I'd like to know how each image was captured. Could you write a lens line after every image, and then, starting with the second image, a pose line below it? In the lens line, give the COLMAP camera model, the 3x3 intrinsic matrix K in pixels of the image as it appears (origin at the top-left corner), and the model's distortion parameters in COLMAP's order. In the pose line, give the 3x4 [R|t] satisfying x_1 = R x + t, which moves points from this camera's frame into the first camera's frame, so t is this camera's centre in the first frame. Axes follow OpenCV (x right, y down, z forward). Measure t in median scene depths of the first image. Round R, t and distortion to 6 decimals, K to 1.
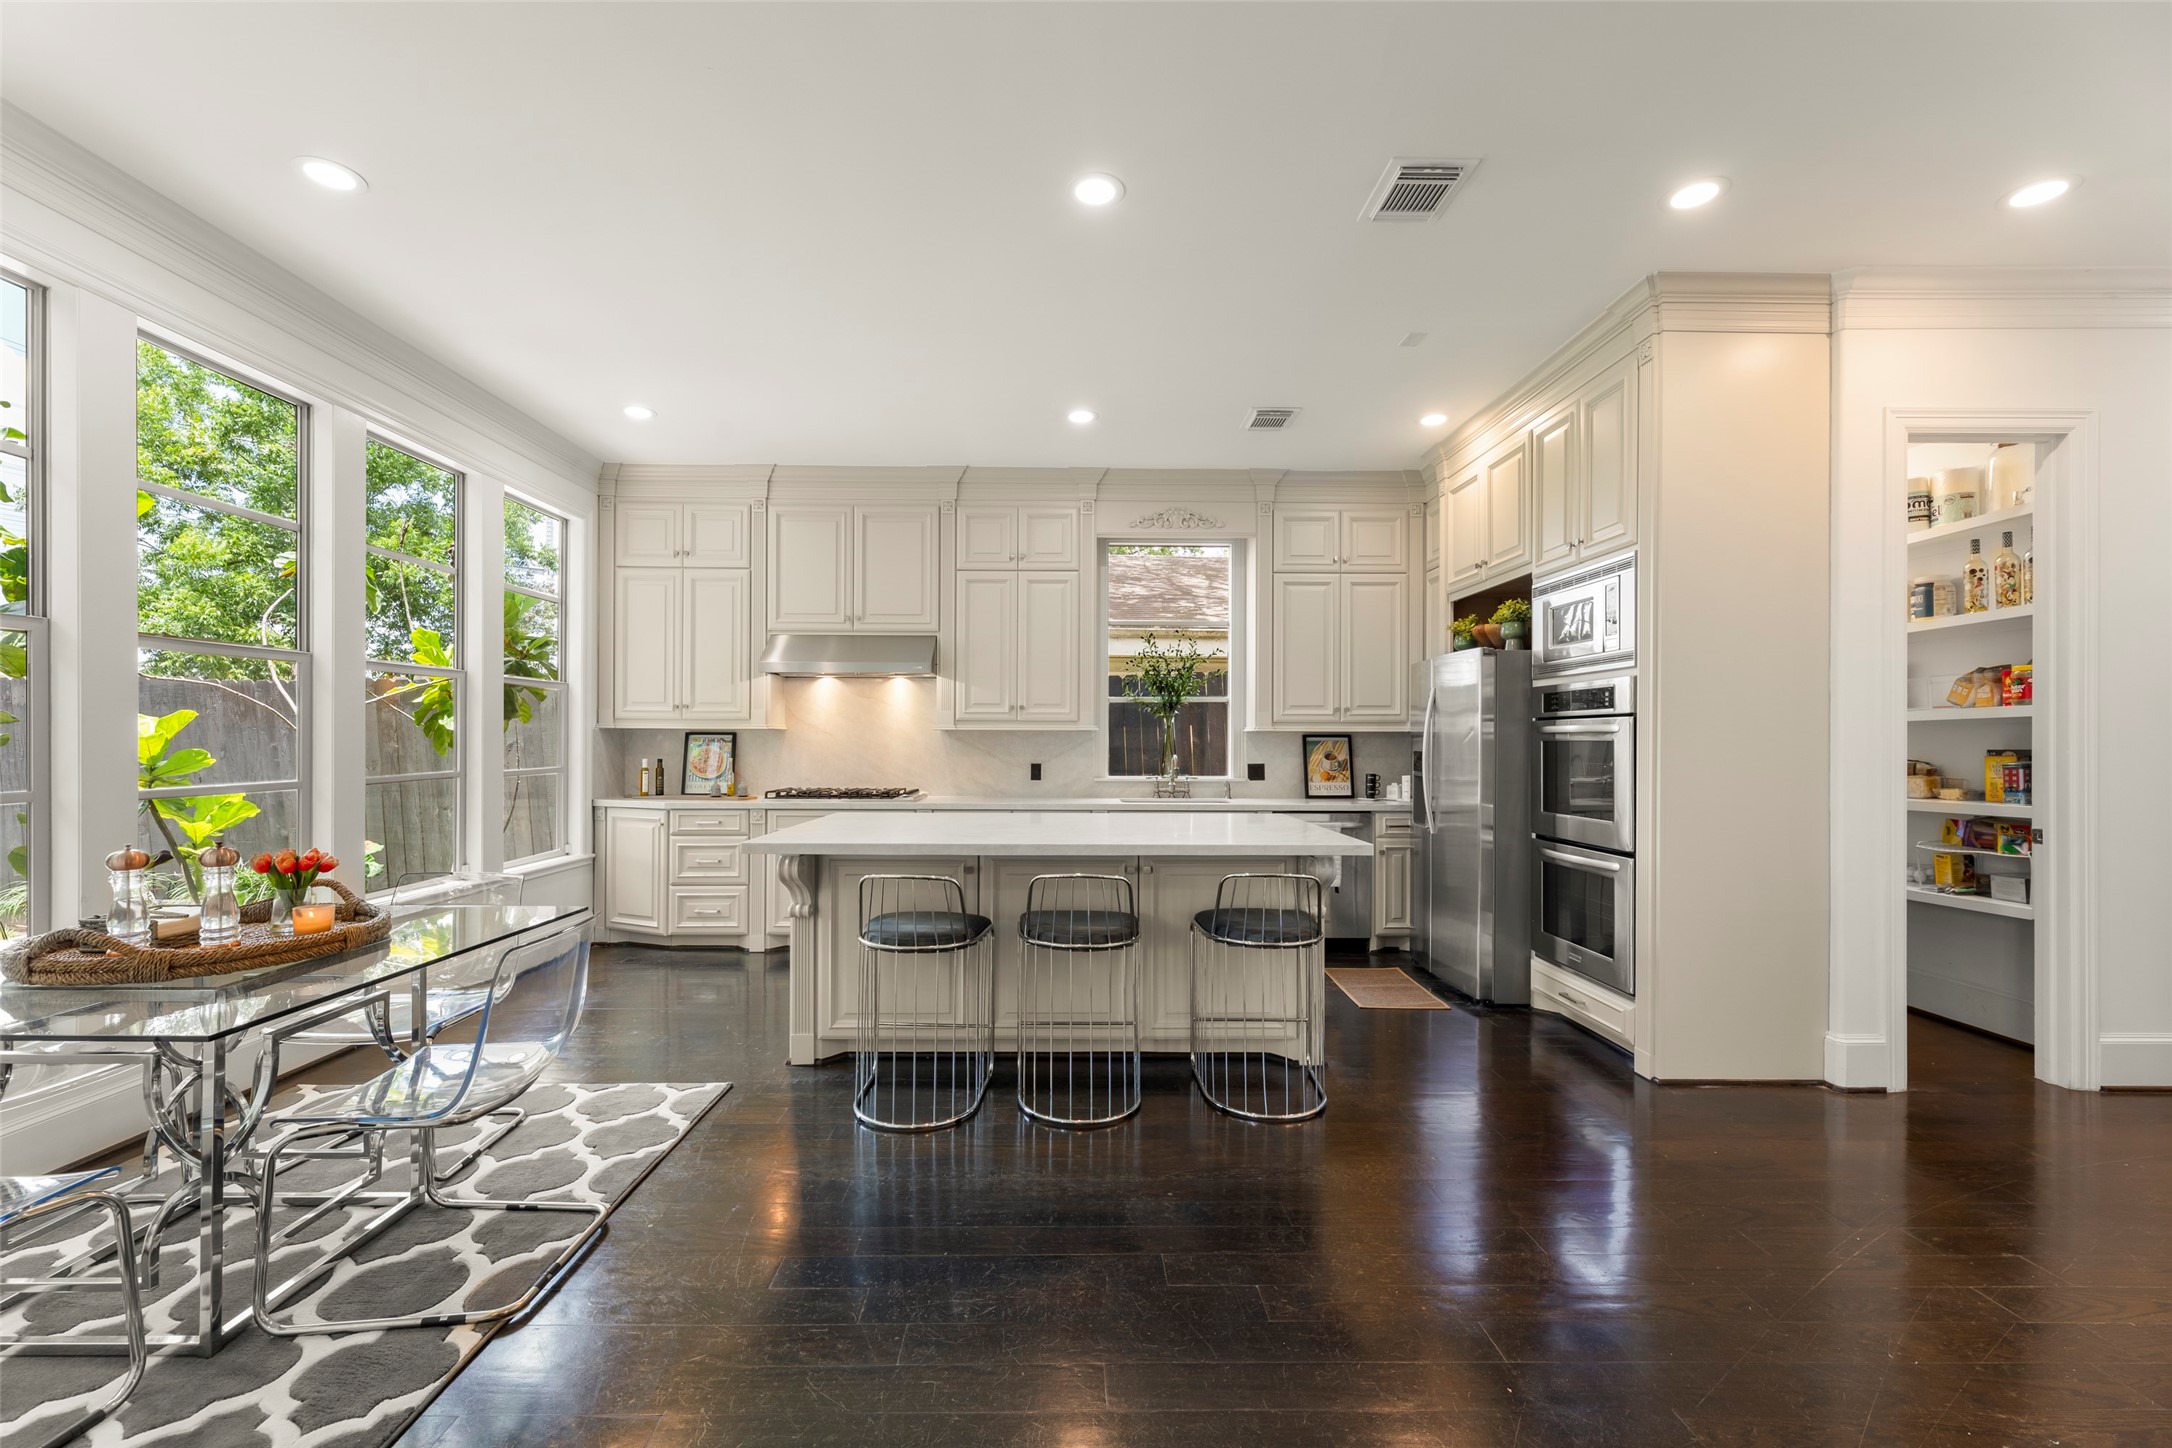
lens RADIAL K [[881.6, 0, 1084.7], [0, 881.6, 739.9], [0, 0, 1]] dist [0.005952, -0.000944]
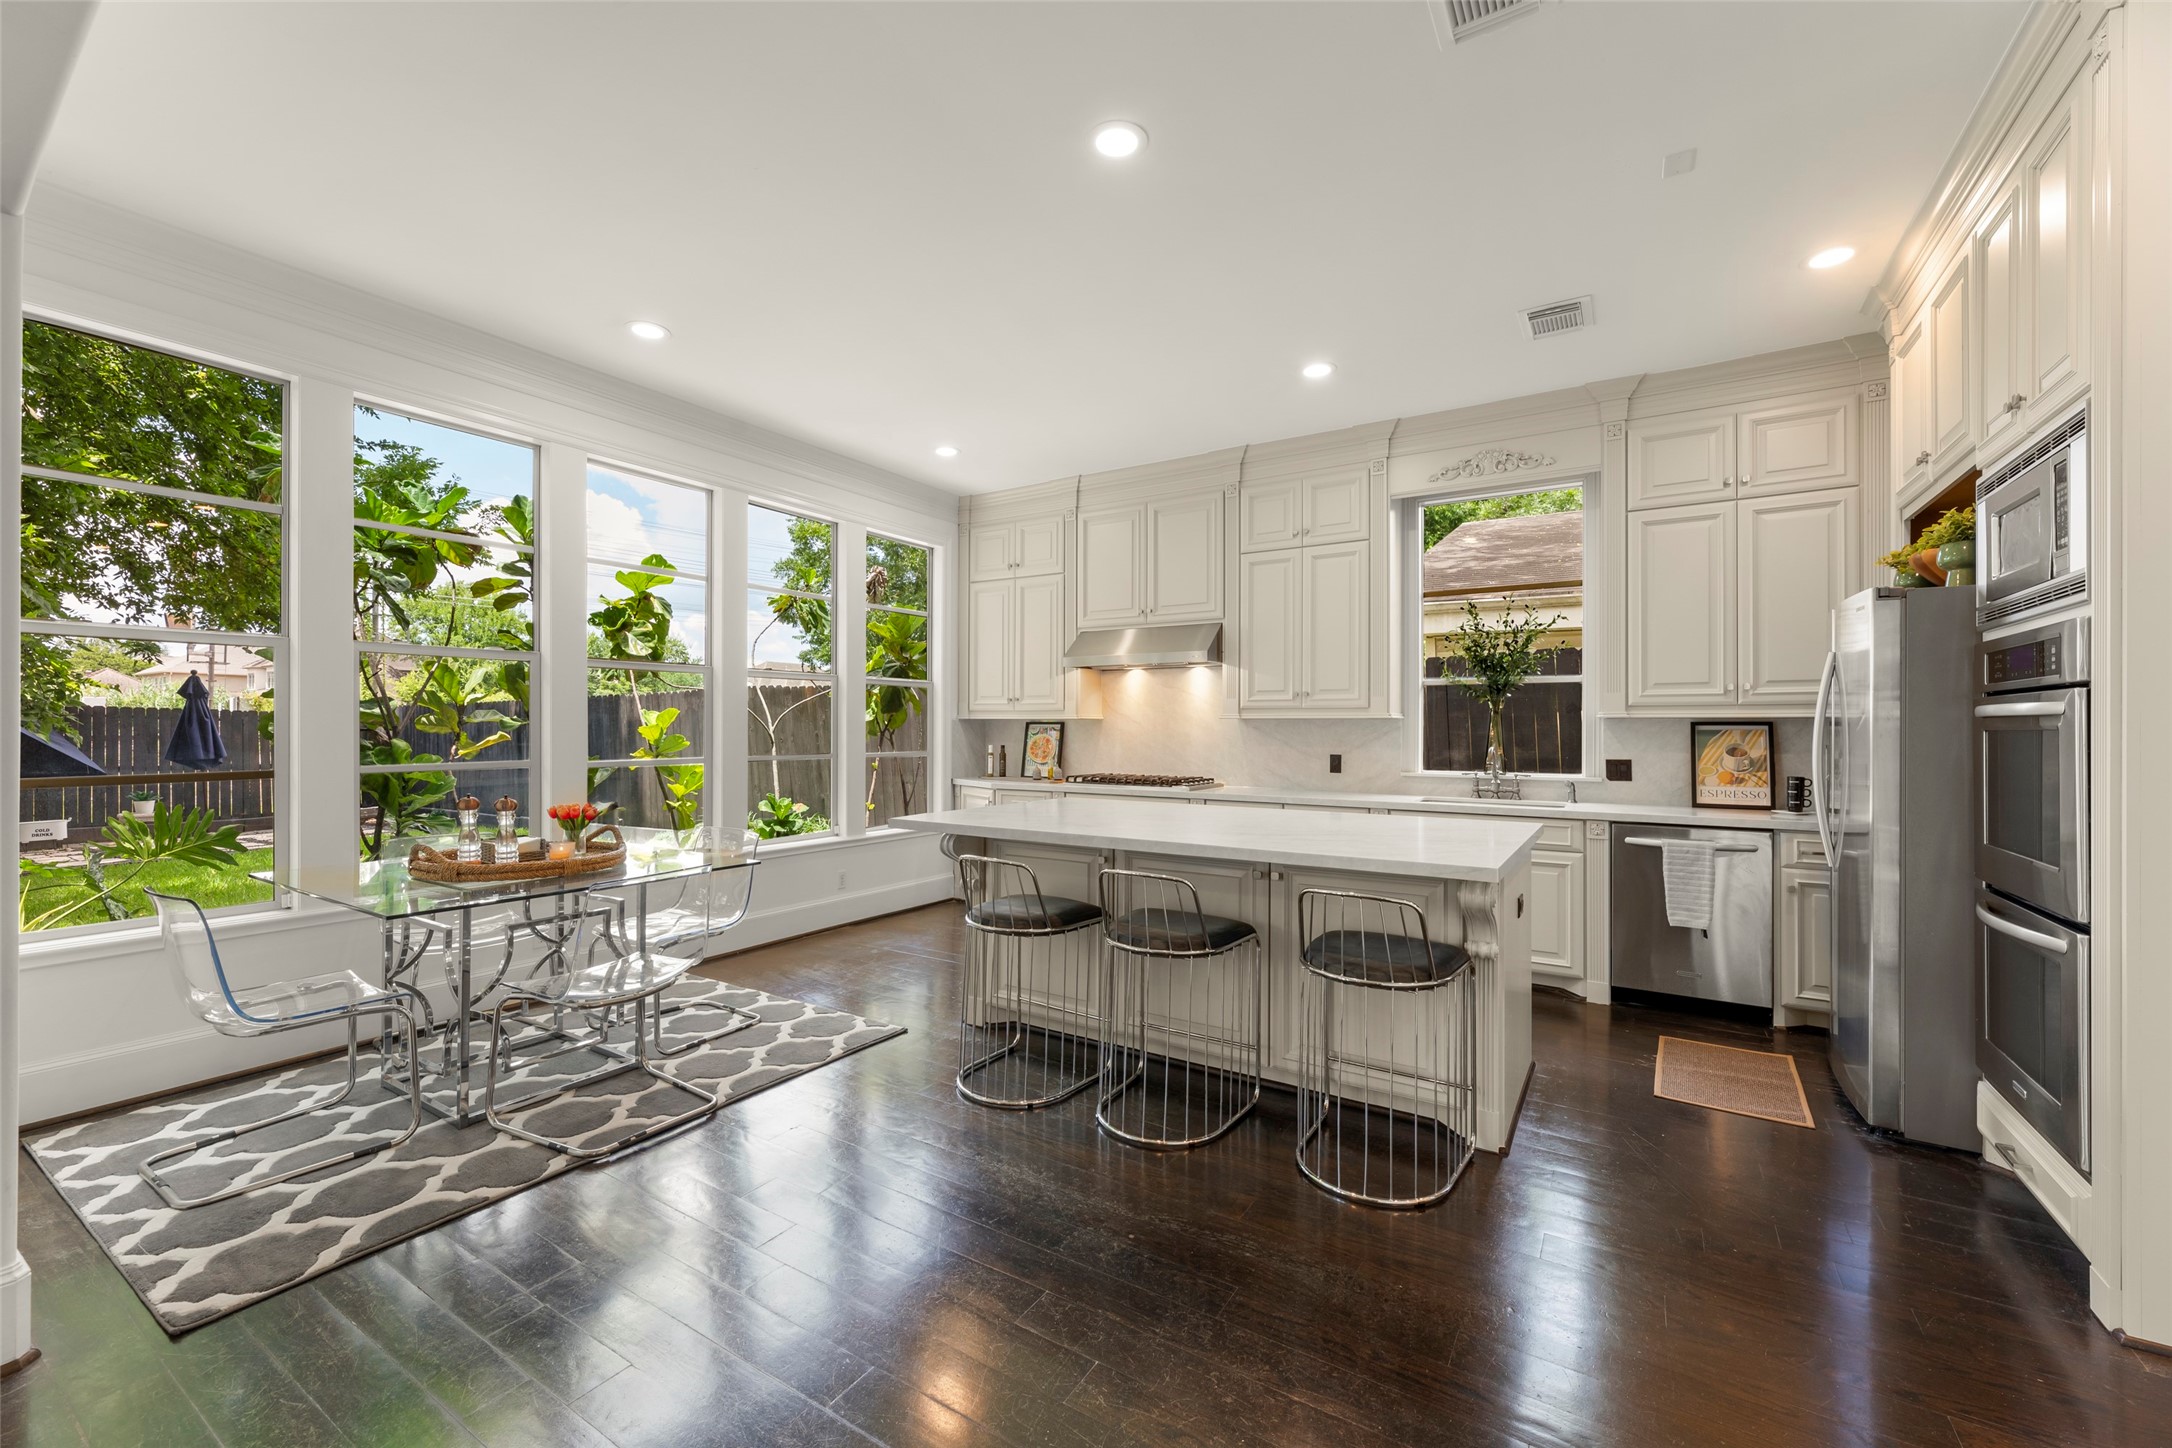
lens RADIAL K [[881.6, 0, 1088.5], [0, 881.6, 722.1], [0, 0, 1]] dist [0.005952, -0.000944]
pose [[0.835029, -0.004214, -0.550189, 0.266342], [-0.000258, 0.999968, -0.008052, 0.000584], [0.550206, 0.006866, 0.835001, 0.107887]]
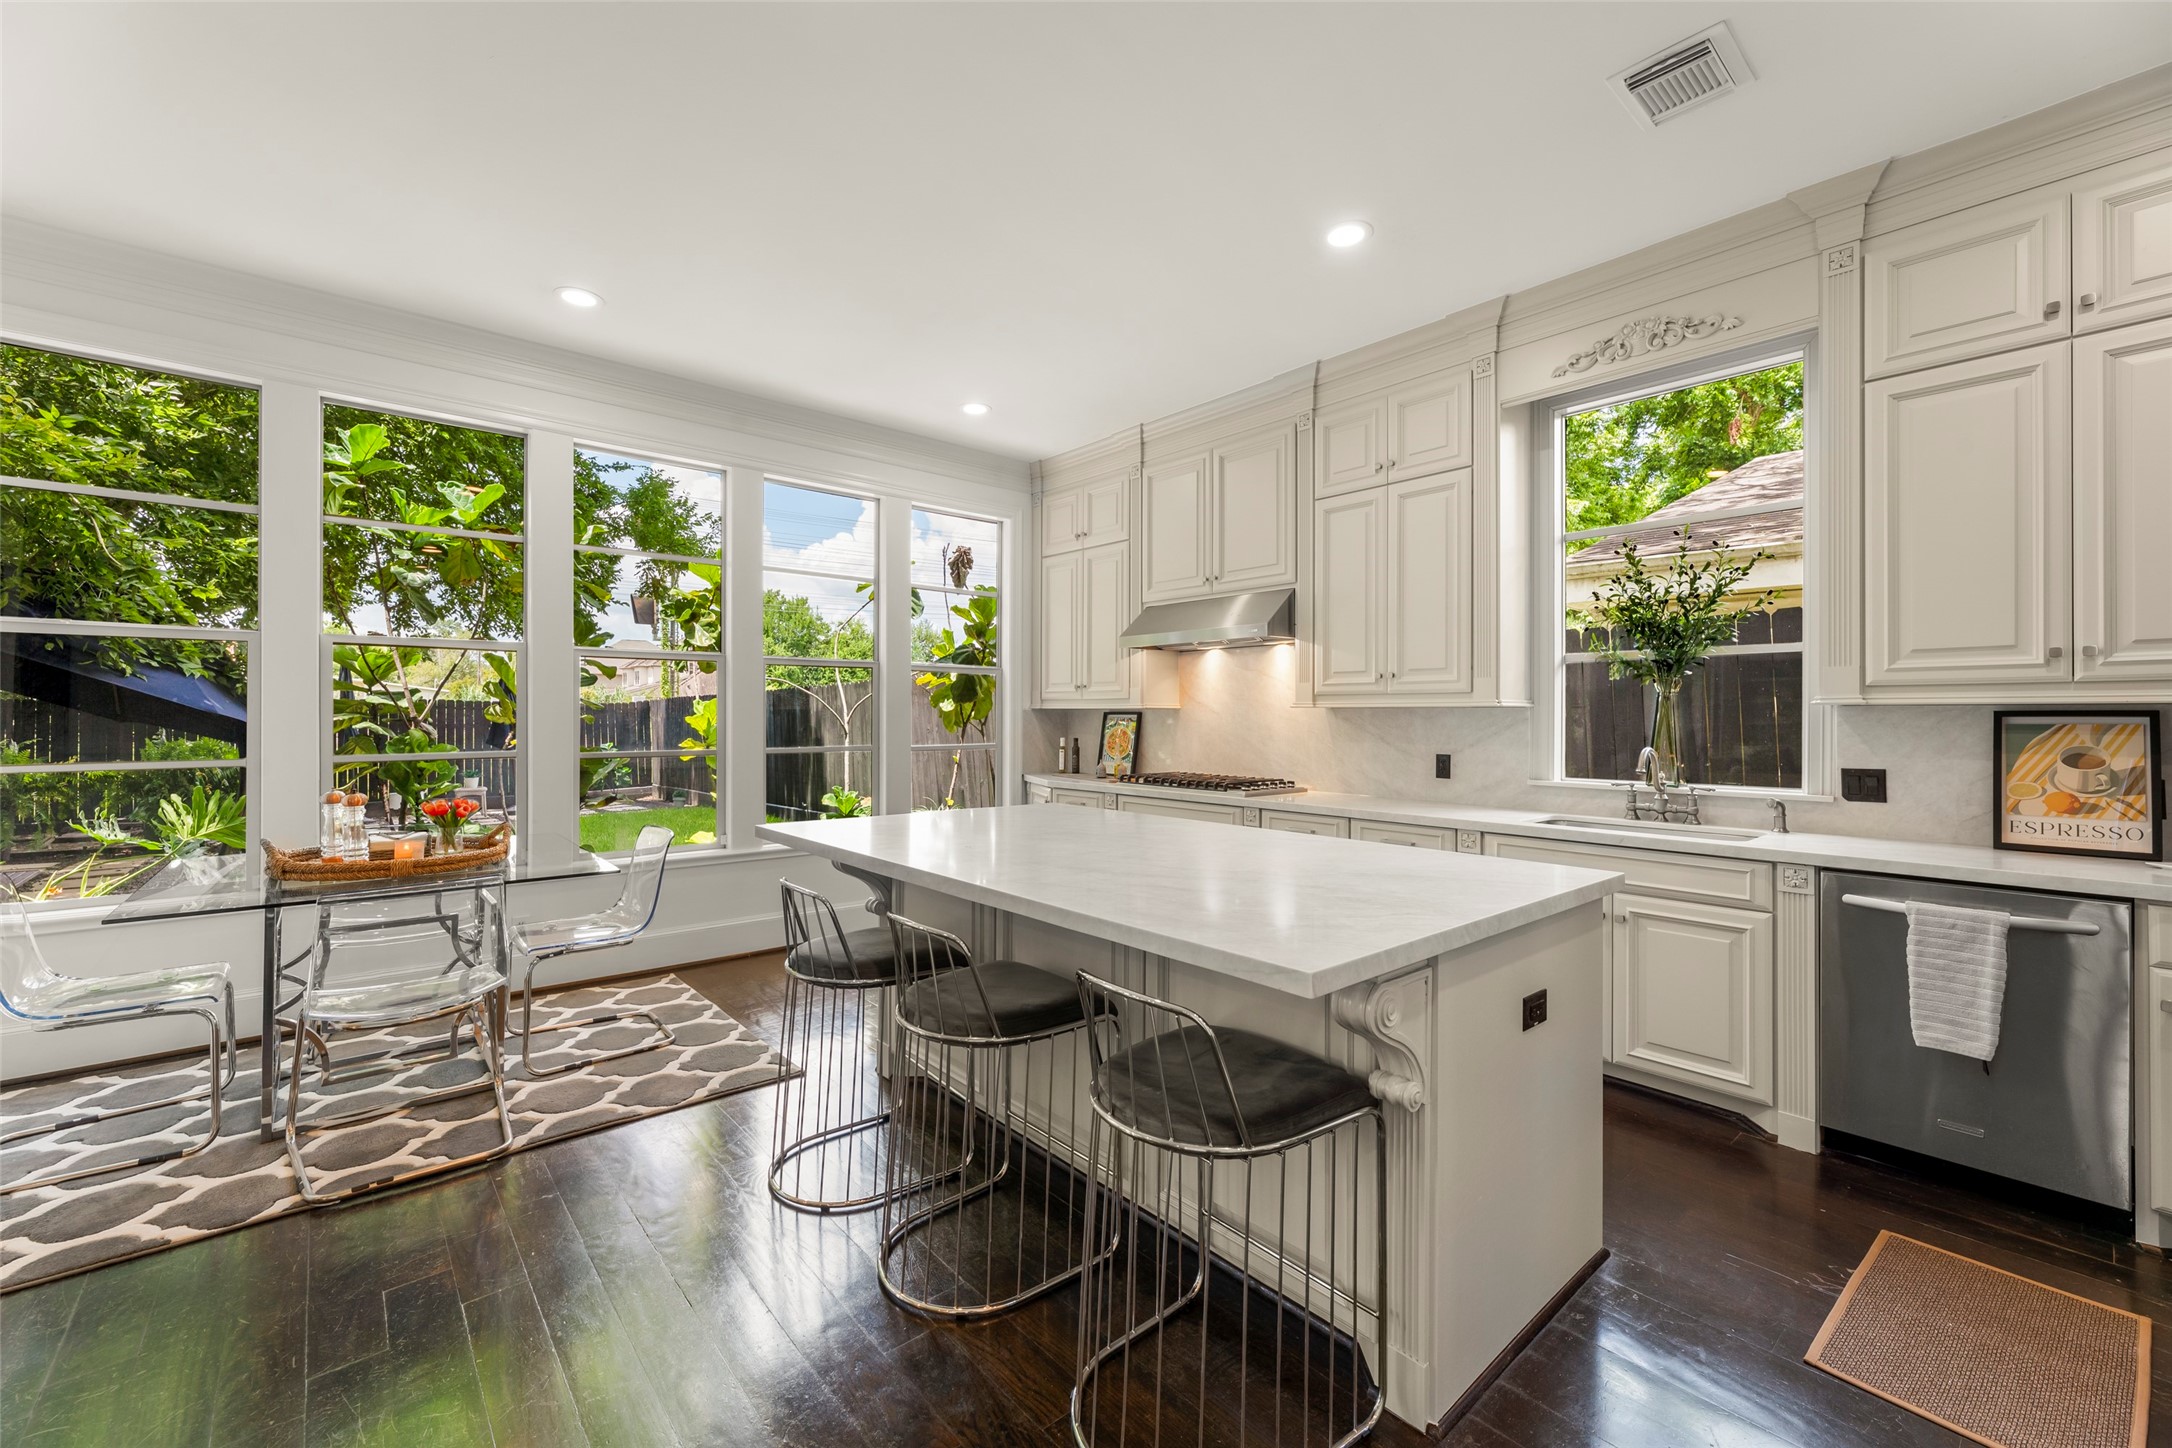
lens RADIAL K [[881.6, 0, 1086.7], [0, 881.6, 710.8], [0, 0, 1]] dist [0.005952, -0.000944]
pose [[0.638142, -0.005516, -0.769899, 0.344597], [-0.002004, 0.999959, -0.008825, -0.001098], [0.769916, 0.007174, 0.638105, 0.382979]]
